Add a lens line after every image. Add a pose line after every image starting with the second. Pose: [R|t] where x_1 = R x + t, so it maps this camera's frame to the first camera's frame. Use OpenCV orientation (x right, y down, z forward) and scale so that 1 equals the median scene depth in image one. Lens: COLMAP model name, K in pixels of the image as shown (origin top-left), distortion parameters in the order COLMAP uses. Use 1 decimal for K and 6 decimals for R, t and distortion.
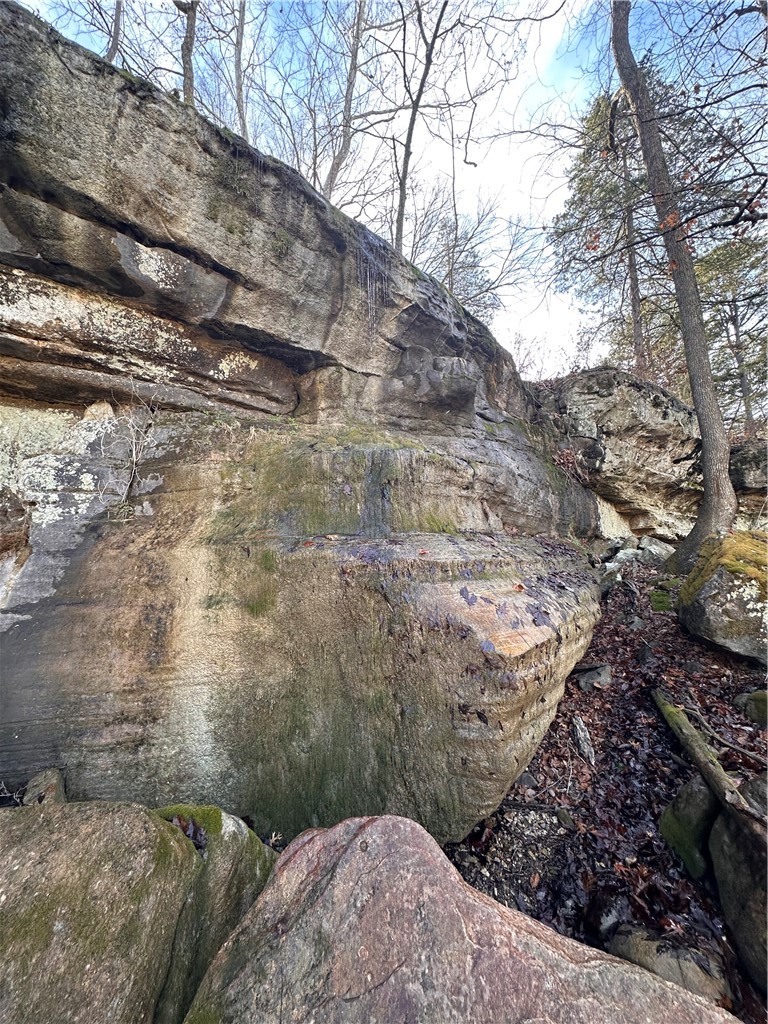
lens RADIAL K [[413.6, 0, 384.0], [0, 413.6, 512.0], [0, 0, 1]] dist [-0.001907, -0.000134]
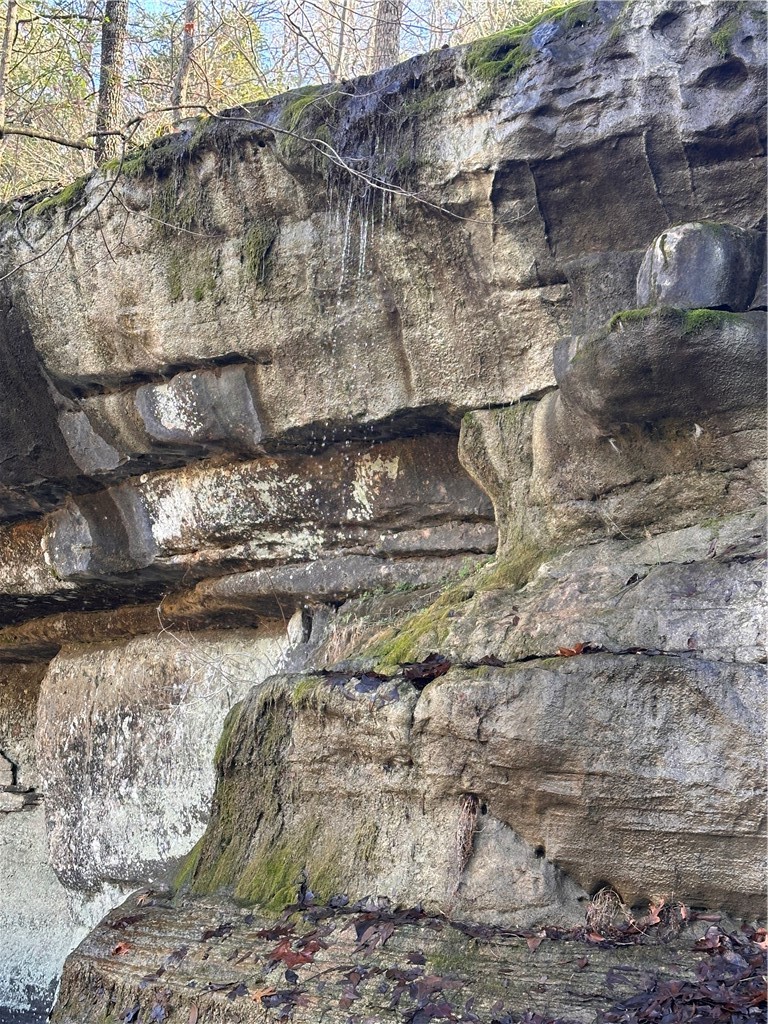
lens RADIAL K [[1685.0, 0, 384.0], [0, 1685.0, 512.0], [0, 0, 1]] dist [0.054147, 0.051112]
pose [[0.063777, -0.139443, -0.988174, 1.531438], [0.078697, 0.987809, -0.134313, -0.076802], [0.994856, -0.069201, 0.073974, 0.909863]]
